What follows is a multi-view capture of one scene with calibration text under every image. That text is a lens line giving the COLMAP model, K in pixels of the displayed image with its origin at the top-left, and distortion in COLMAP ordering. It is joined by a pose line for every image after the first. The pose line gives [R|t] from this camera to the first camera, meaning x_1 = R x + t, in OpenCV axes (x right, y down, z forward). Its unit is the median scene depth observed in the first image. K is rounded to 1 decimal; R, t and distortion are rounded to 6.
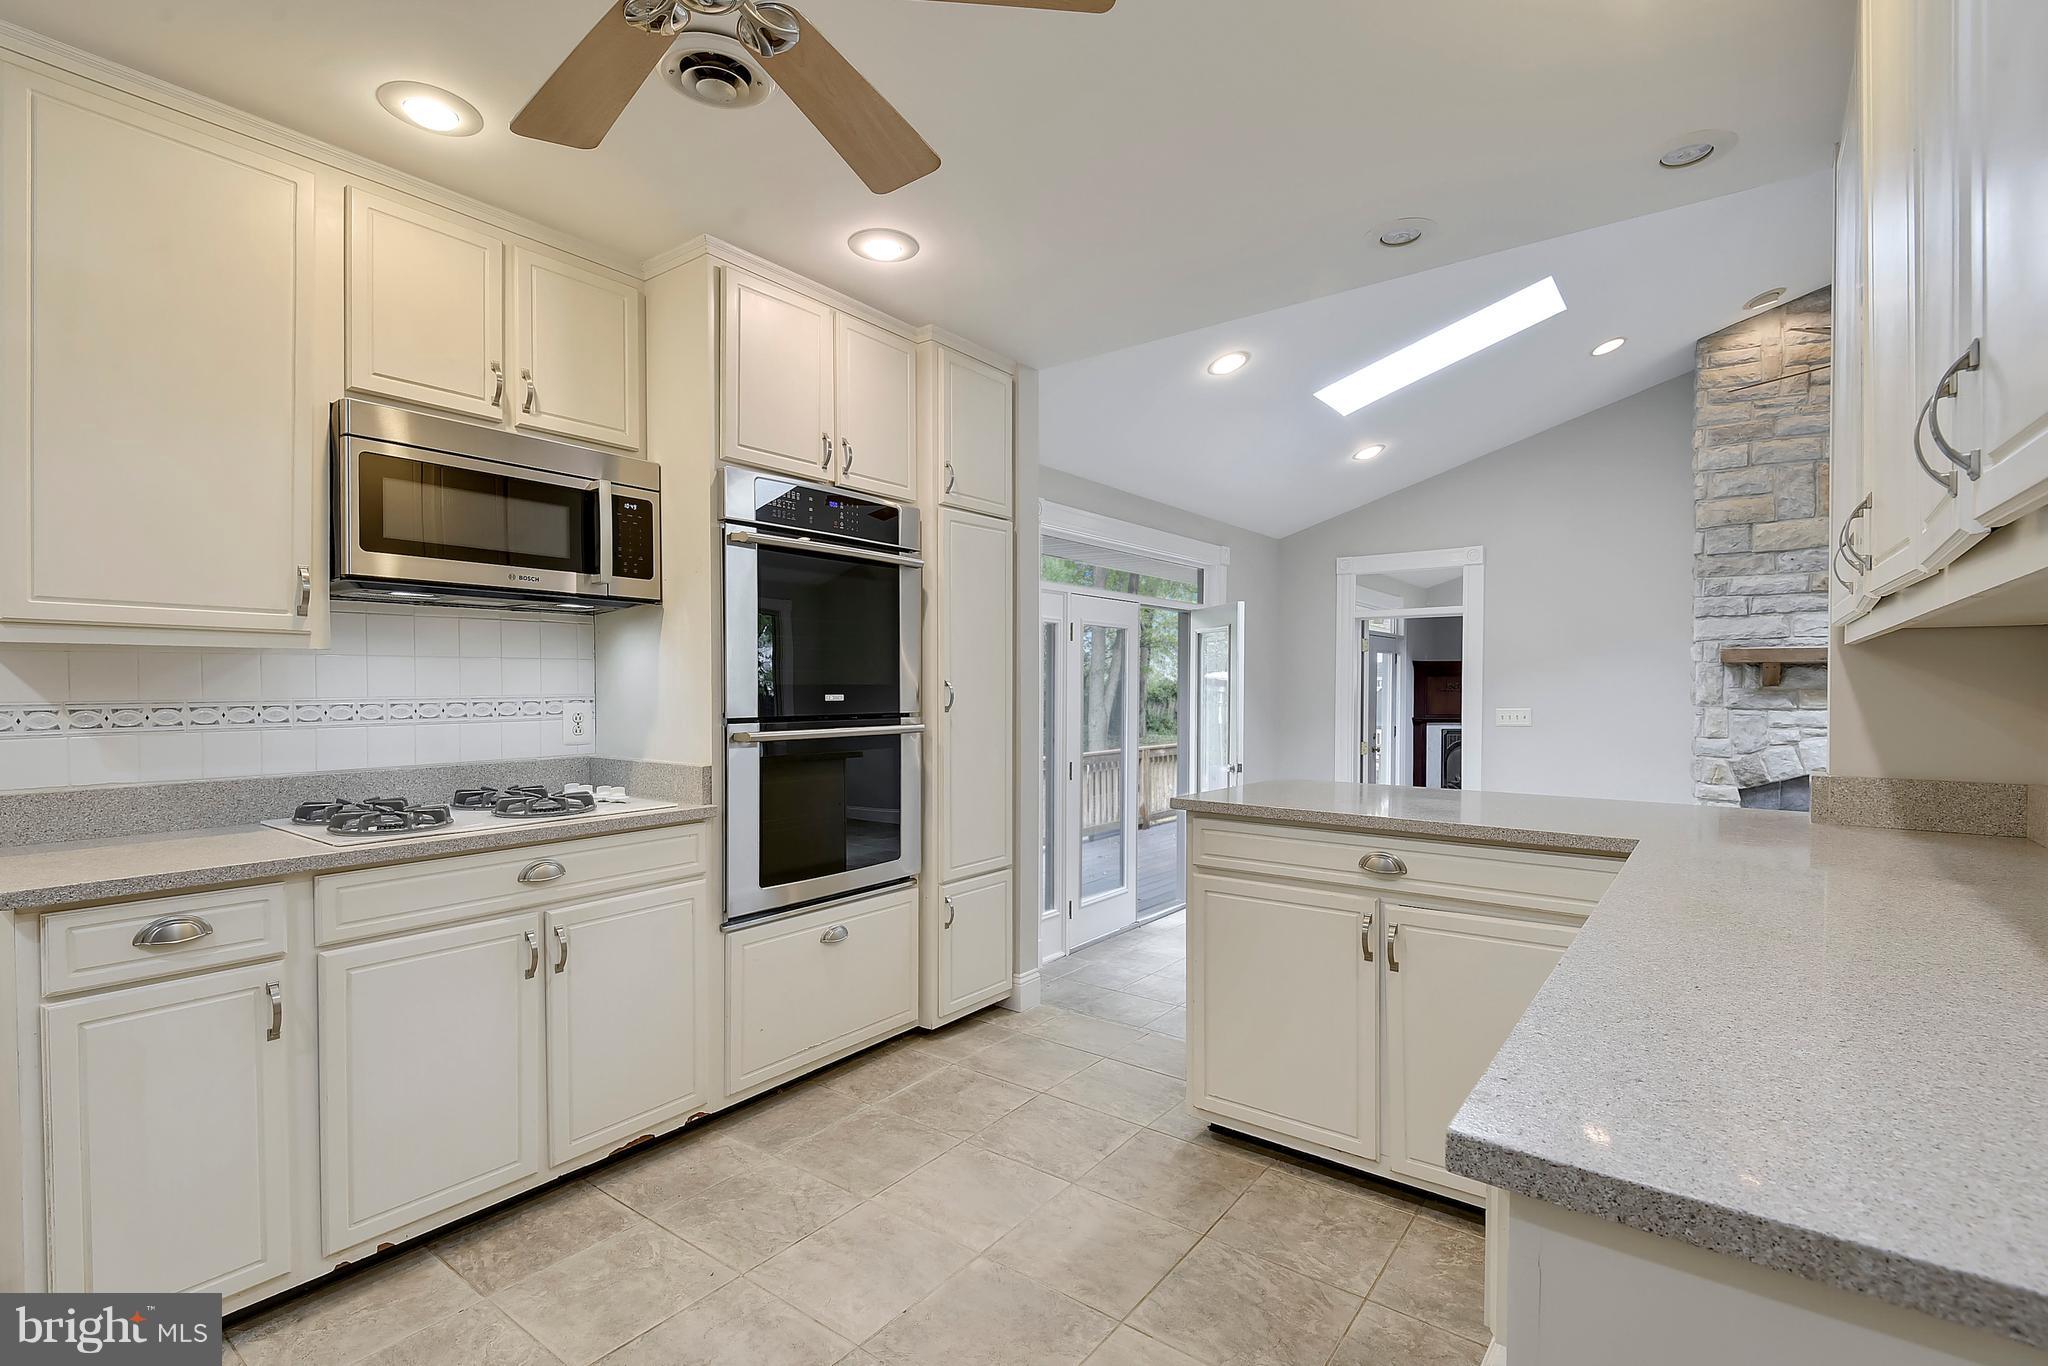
lens RADIAL K [[935.5, 0, 1019.2], [0, 935.5, 692.8], [0, 0, 1]] dist [0.004422, -0.002145]
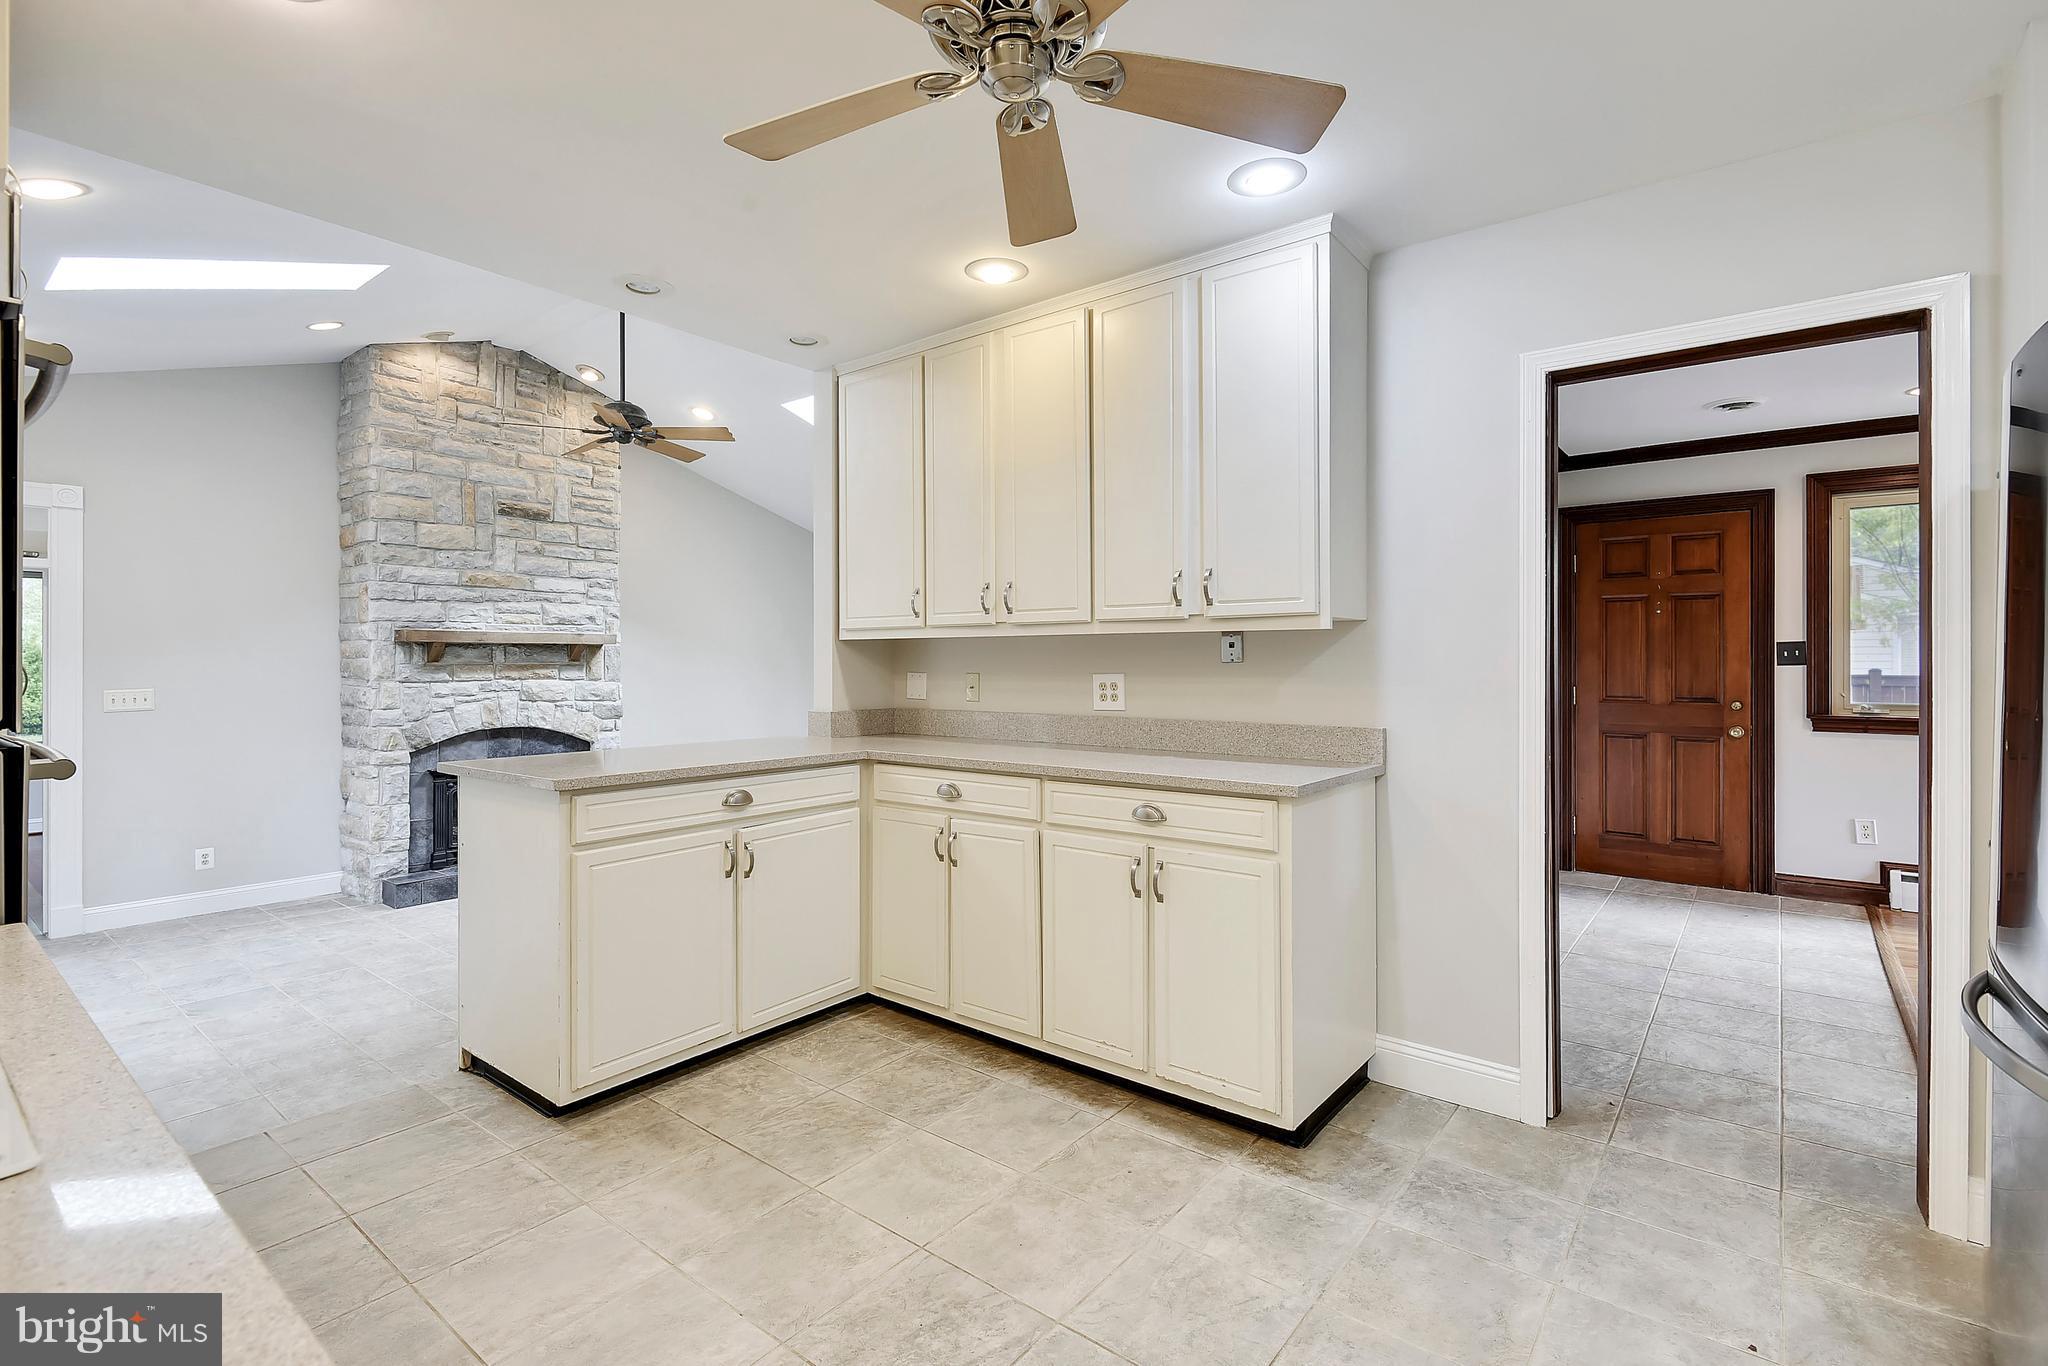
lens RADIAL K [[935.5, 0, 1029.9], [0, 935.5, 663.0], [0, 0, 1]] dist [0.004422, -0.002145]
pose [[0.007685, -0.002383, 0.999968, -0.370228], [0.008909, 0.999958, 0.002314, -0.002143], [-0.999931, 0.008891, 0.007706, 0.237962]]
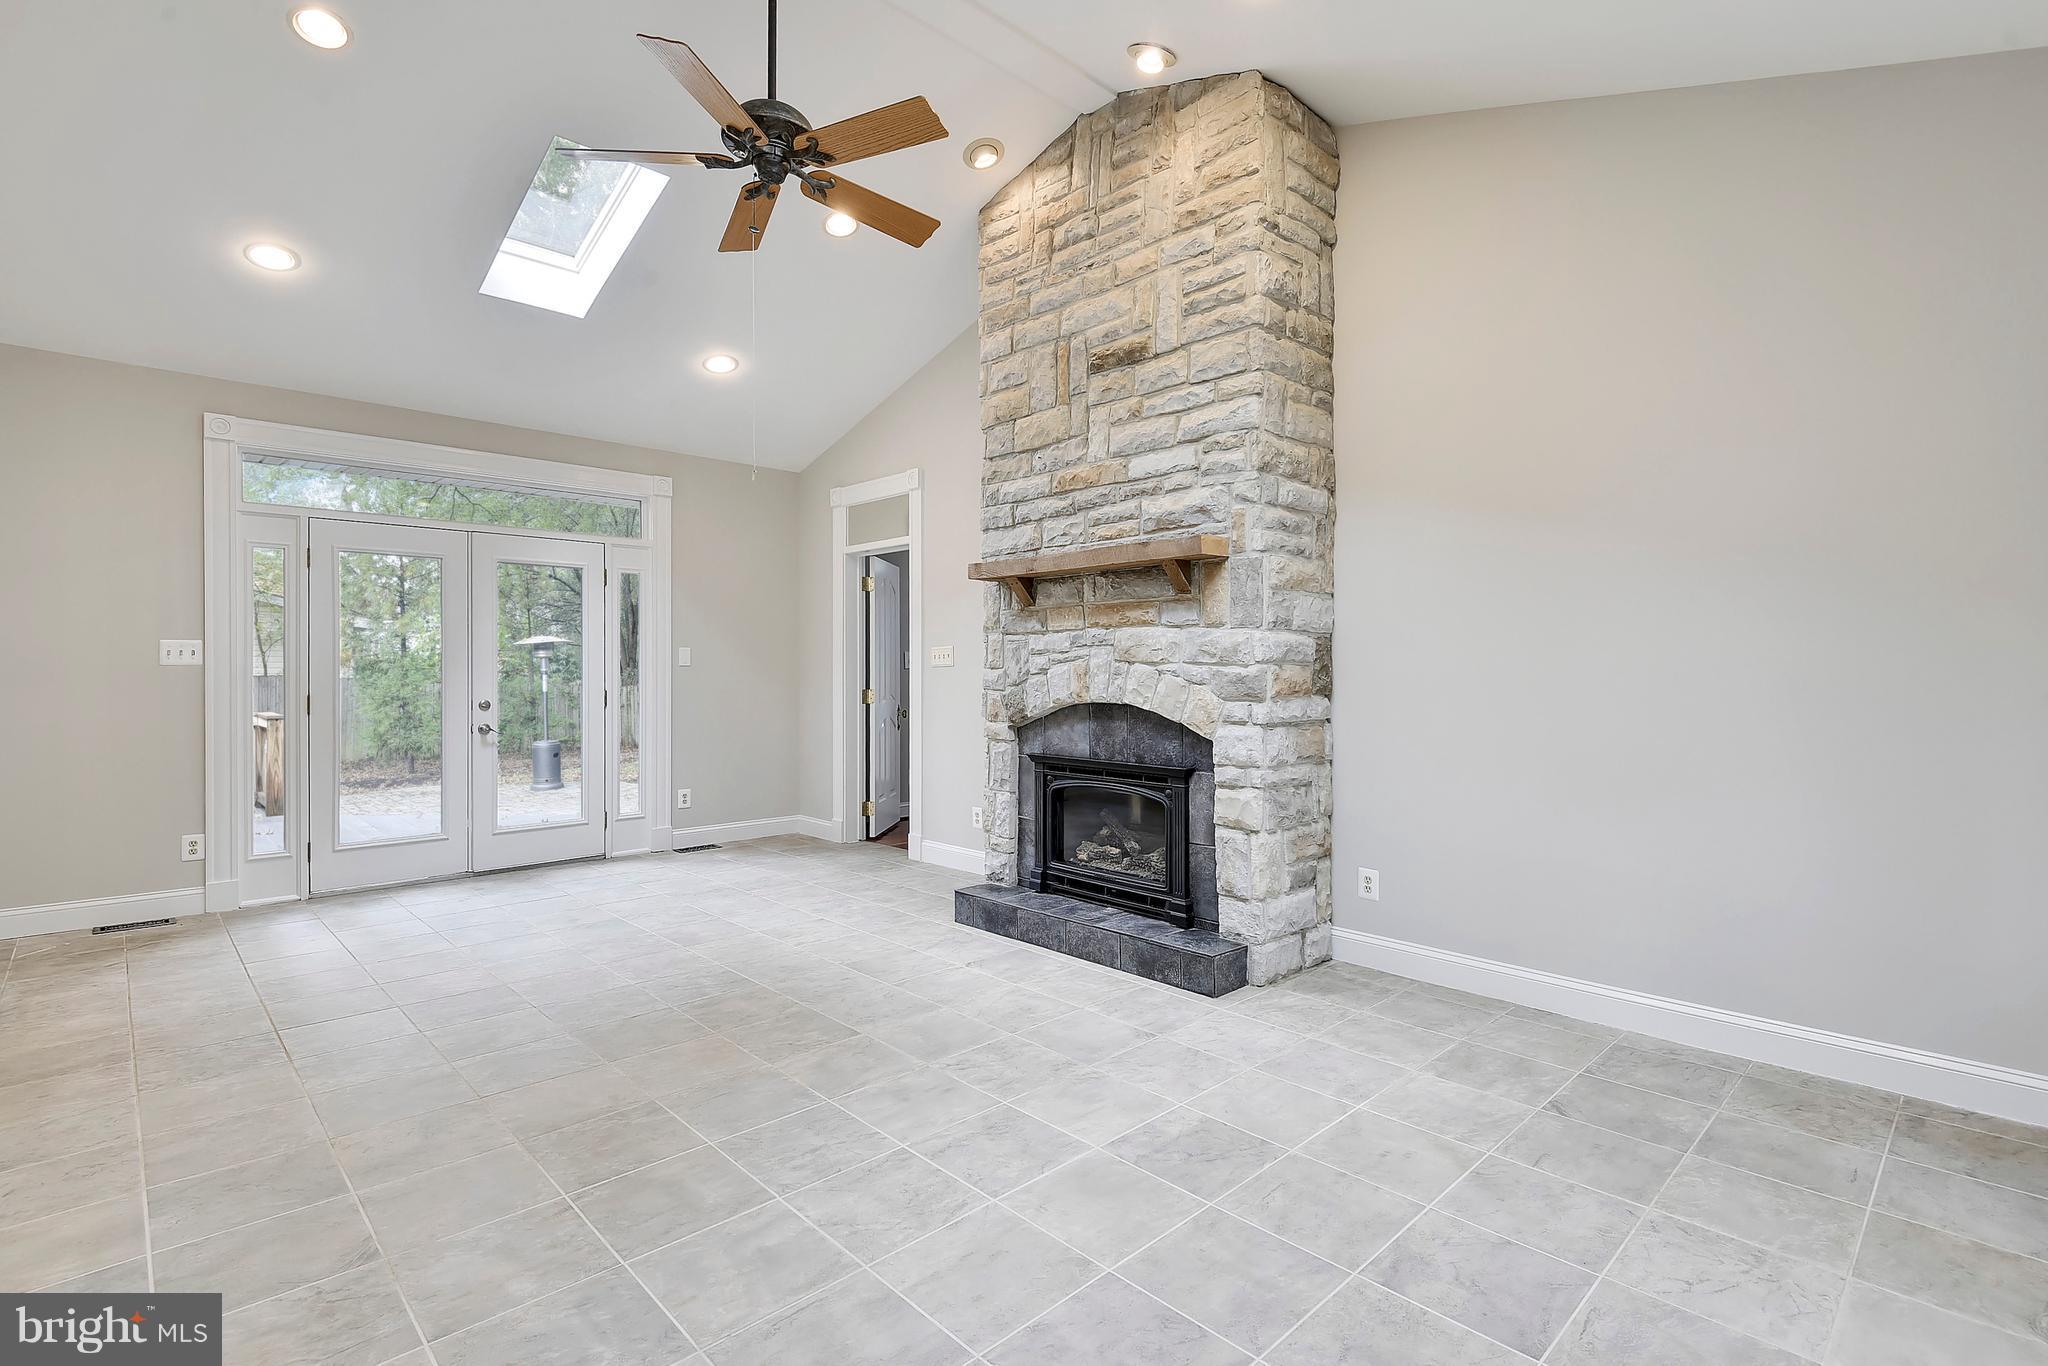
lens RADIAL K [[935.5, 0, 1008.8], [0, 935.5, 672.6], [0, 0, 1]] dist [0.004422, -0.002145]
pose [[0.990691, -0.011092, -0.135676, 0.895534], [0.011595, 0.999929, 0.002923, 0.050900], [0.135634, -0.004469, 0.990749, 0.143119]]
